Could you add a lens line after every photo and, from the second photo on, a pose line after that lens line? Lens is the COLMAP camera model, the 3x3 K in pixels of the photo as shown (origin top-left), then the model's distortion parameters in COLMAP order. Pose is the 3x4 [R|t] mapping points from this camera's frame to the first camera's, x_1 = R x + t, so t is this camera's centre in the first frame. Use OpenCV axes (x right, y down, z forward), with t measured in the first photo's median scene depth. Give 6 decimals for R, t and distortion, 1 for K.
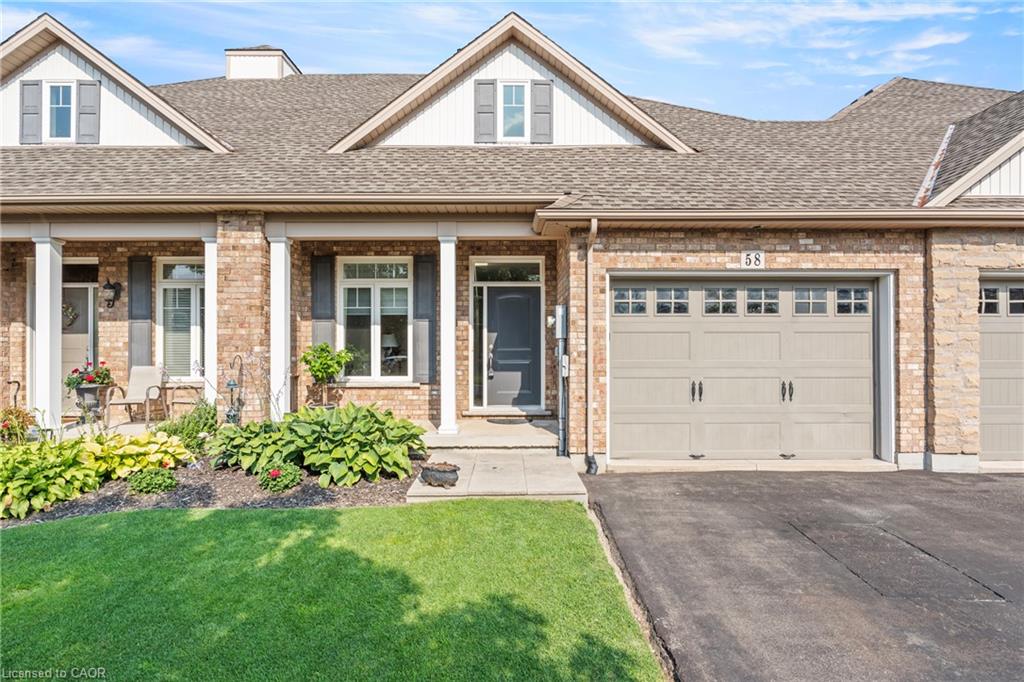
lens RADIAL K [[501.1, 0, 512.6], [0, 501.1, 332.0], [0, 0, 1]] dist [-0.001313, -0.000122]
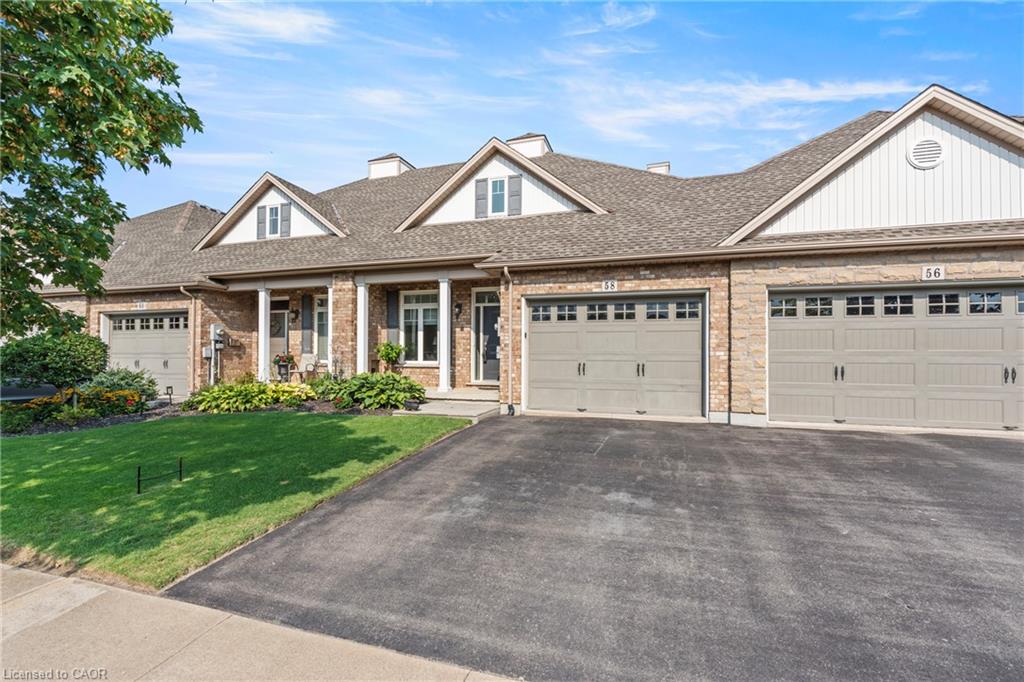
lens RADIAL K [[444.7, 0, 516.8], [0, 444.7, 339.2], [0, 0, 1]] dist [-0.000696, -0.000071]
pose [[0.954656, -0.005573, -0.297659, 0.587947], [0.003288, 0.999961, -0.008179, 0.033885], [0.297693, 0.006830, 0.954637, -0.412589]]
